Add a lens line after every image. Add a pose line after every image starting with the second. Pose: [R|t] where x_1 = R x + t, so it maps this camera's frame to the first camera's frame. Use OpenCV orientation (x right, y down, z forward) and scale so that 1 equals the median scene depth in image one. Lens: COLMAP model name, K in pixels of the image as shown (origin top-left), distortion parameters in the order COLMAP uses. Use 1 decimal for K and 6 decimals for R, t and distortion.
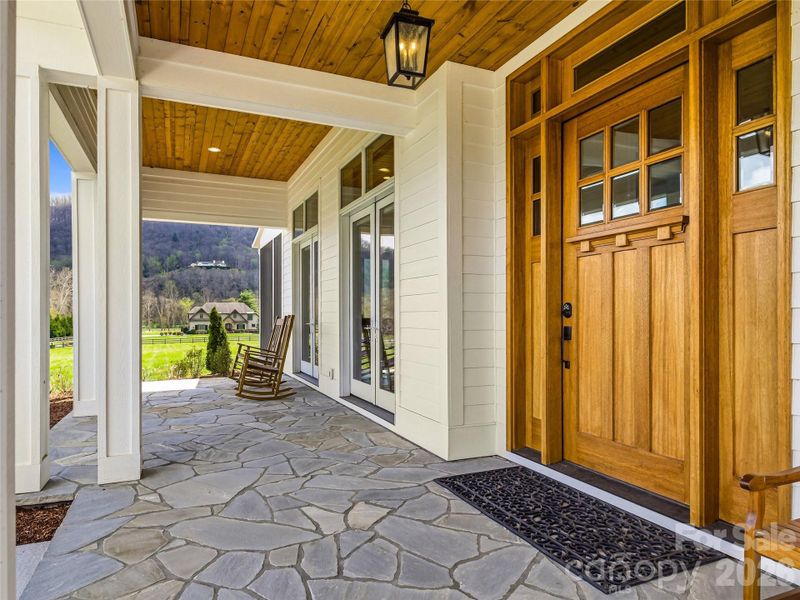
lens RADIAL K [[491.3, 0, 398.0], [0, 491.3, 313.9], [0, 0, 1]] dist [0.001088, -0.000280]
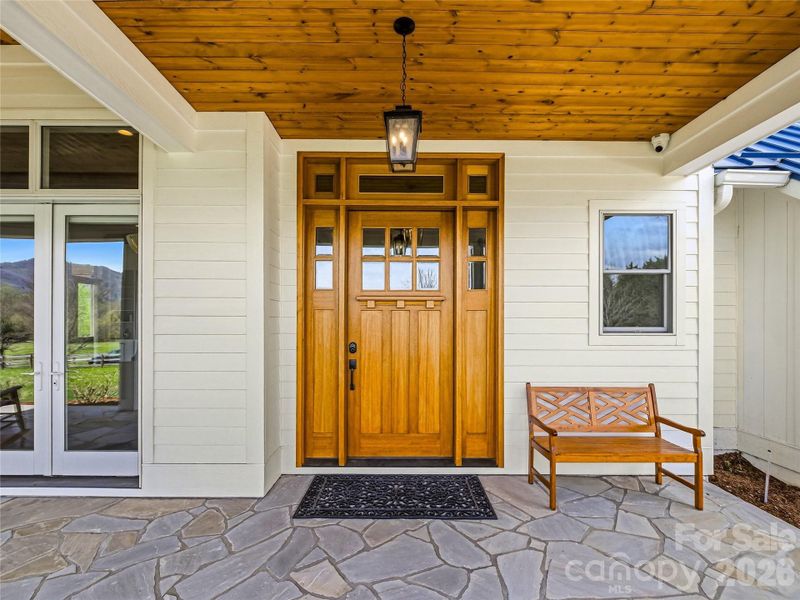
lens RADIAL K [[363.6, 0, 400.4], [0, 363.6, 323.2], [0, 0, 1]] dist [-0.000191, -0.000550]
pose [[0.402664, 0.004869, 0.915335, -0.537109], [-0.006208, 0.999977, -0.002588, -0.075528], [-0.915327, -0.004640, 0.402685, 0.468387]]
